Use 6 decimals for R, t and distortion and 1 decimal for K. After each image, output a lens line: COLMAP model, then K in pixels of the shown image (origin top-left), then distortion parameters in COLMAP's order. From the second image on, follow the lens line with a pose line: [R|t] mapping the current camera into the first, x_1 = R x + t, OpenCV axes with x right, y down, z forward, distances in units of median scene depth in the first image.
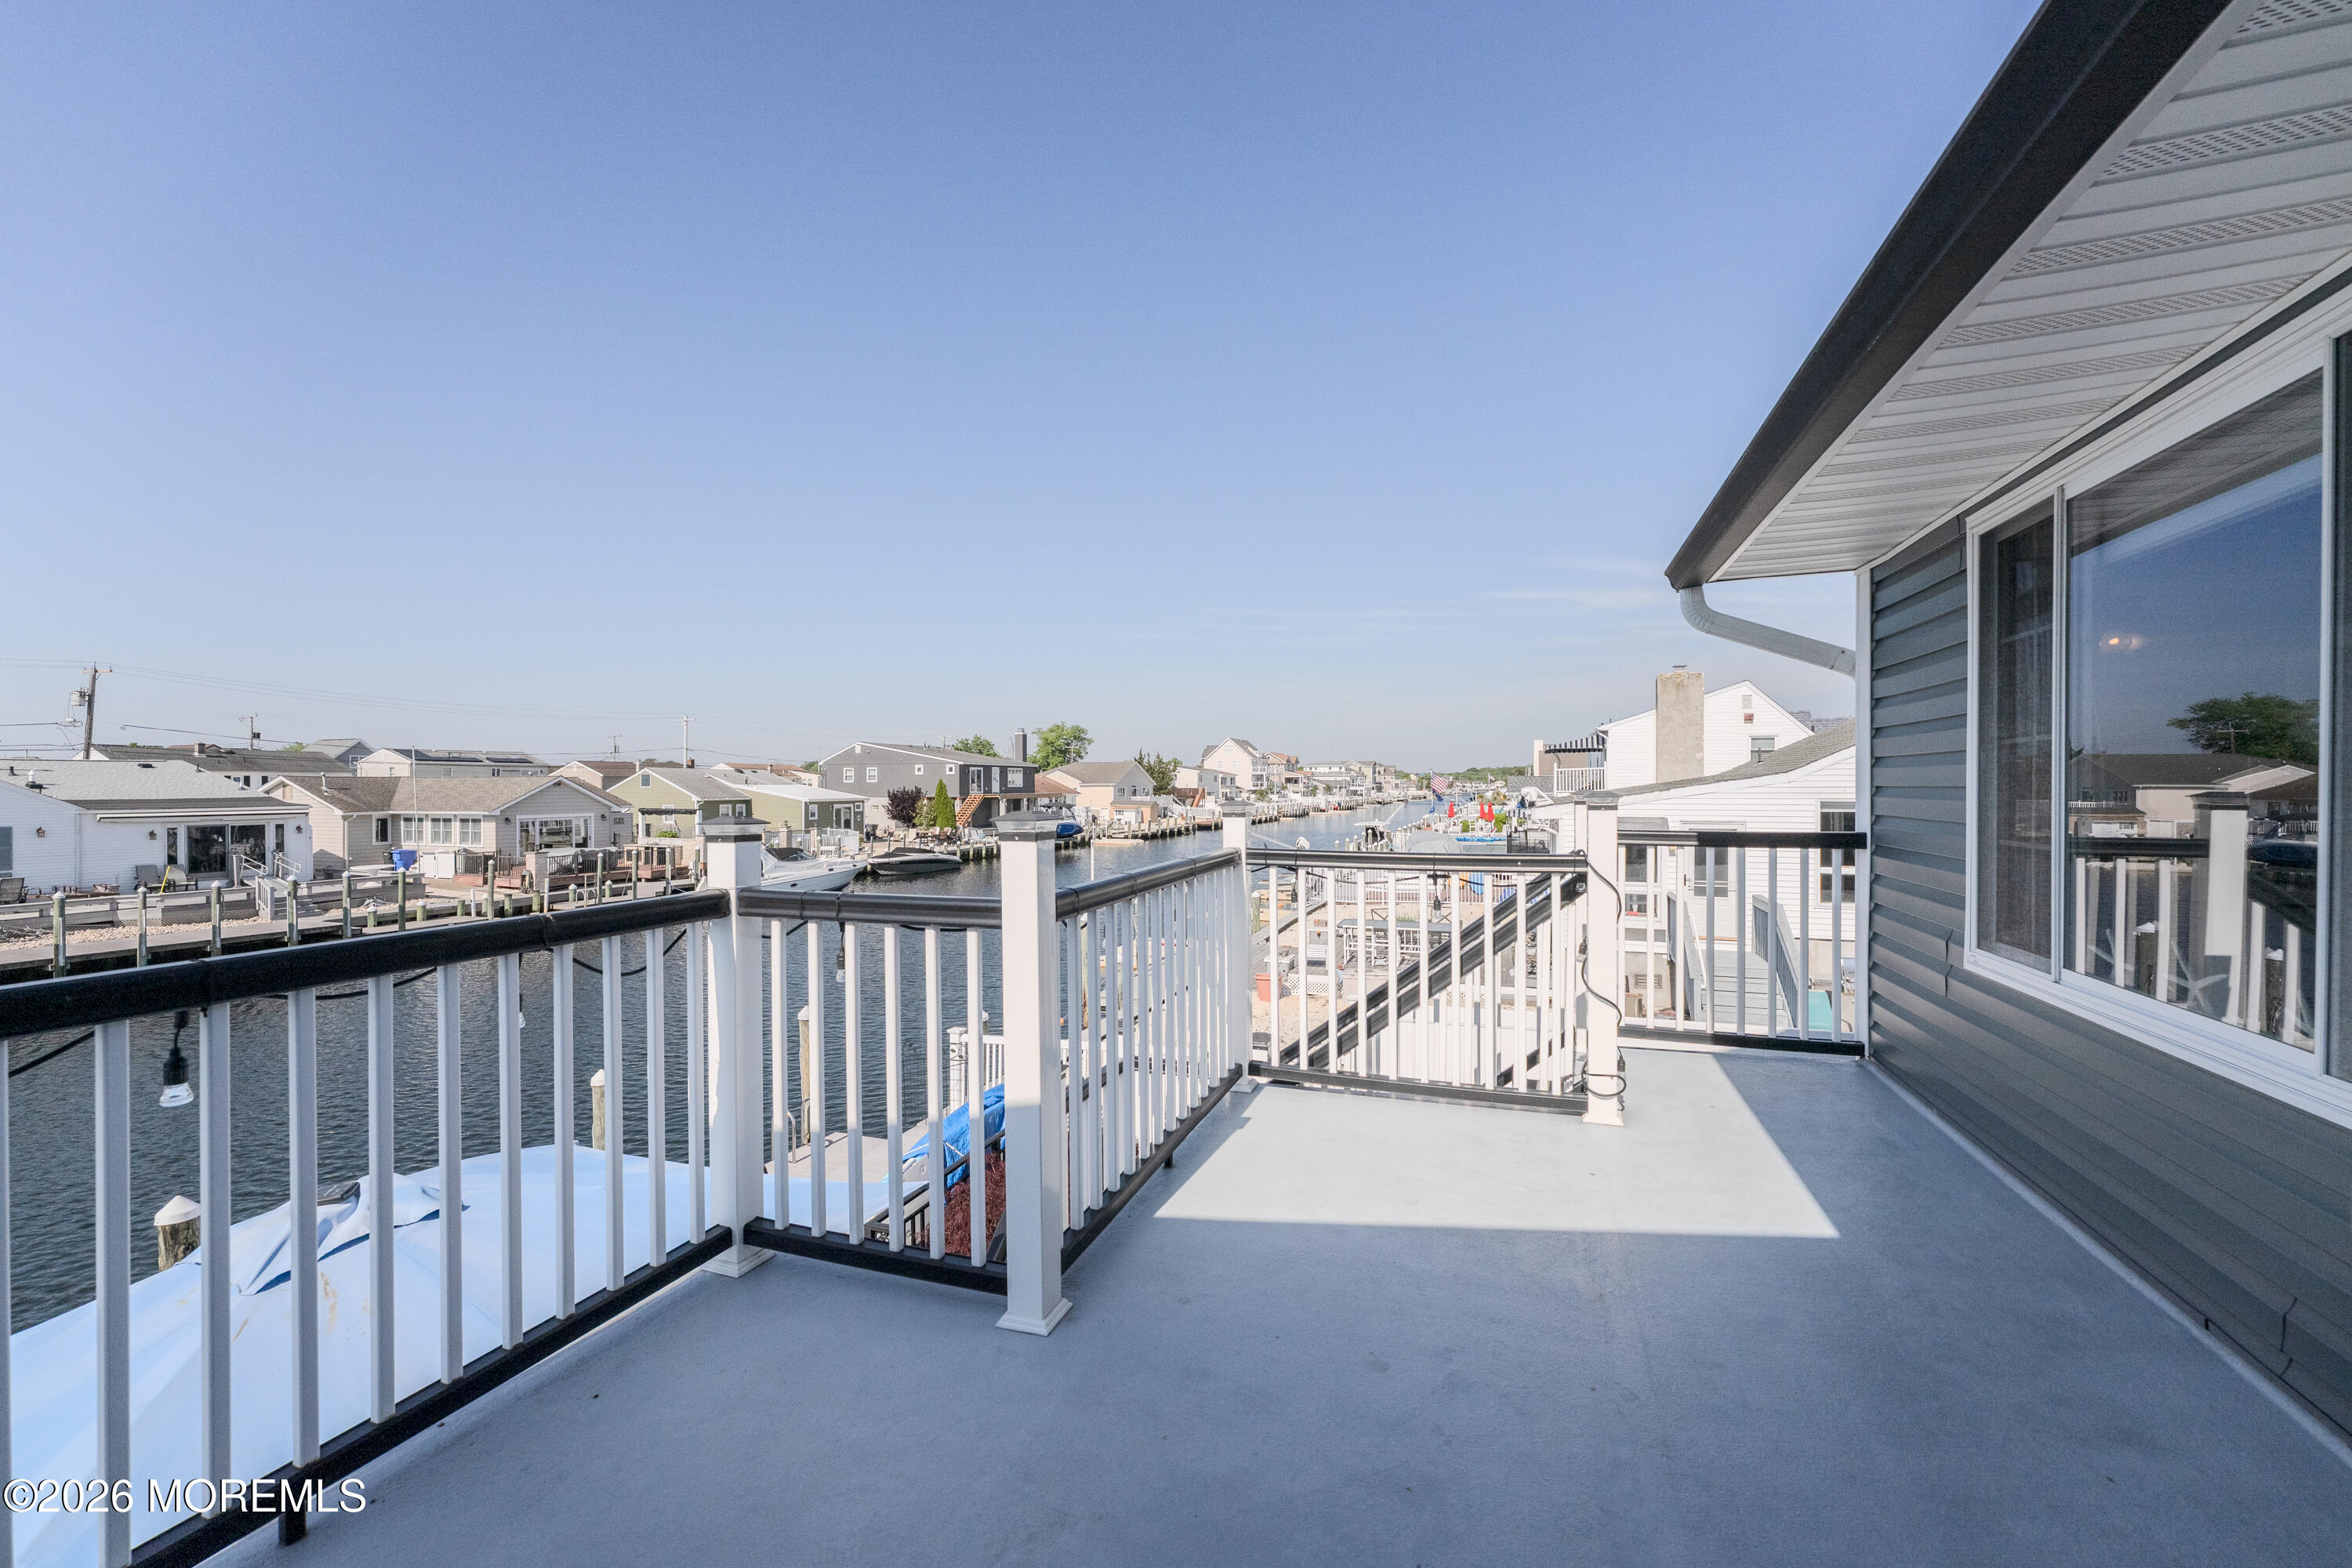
lens RADIAL K [[943.0, 0, 1178.7], [0, 943.0, 786.0], [0, 0, 1]] dist [0.000151, -0.000448]
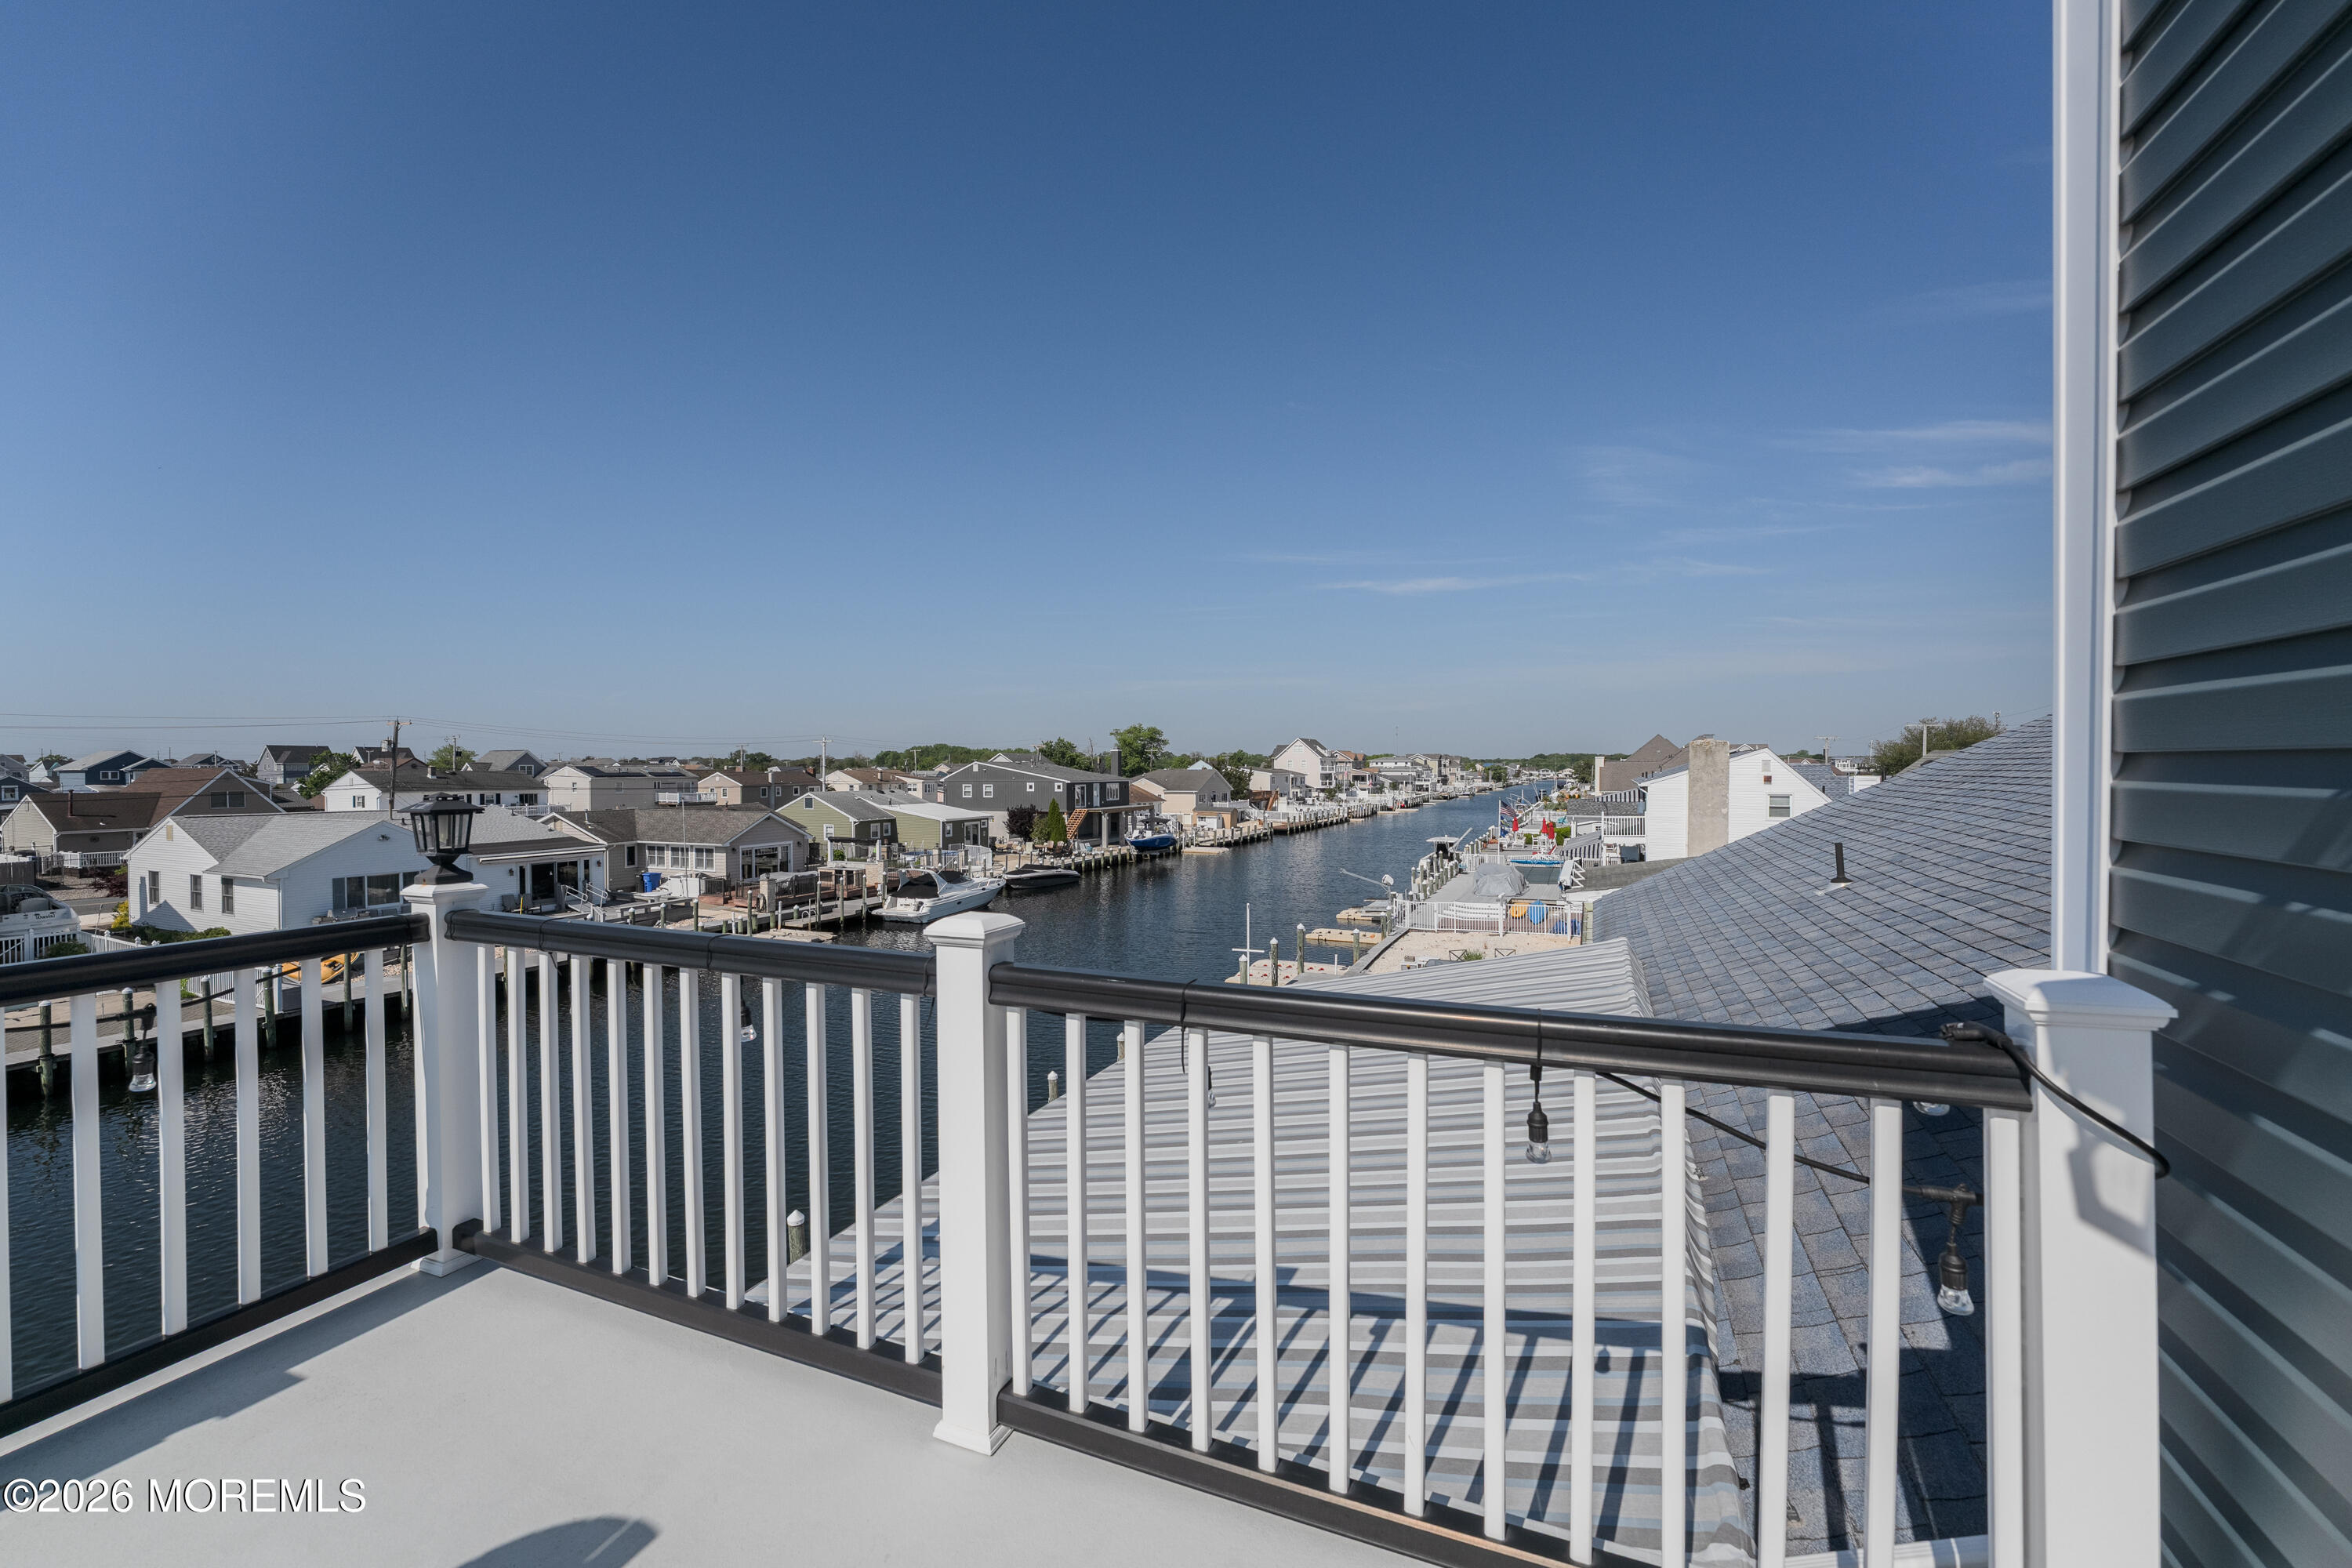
lens RADIAL K [[943.0, 0, 1178.7], [0, 943.0, 786.0], [0, 0, 1]] dist [0.000151, -0.000448]
pose [[0.997940, 0.000802, -0.064155, -0.027045], [0.000268, 0.999861, 0.016662, -0.036238], [0.064160, -0.016645, 0.997801, -0.103151]]
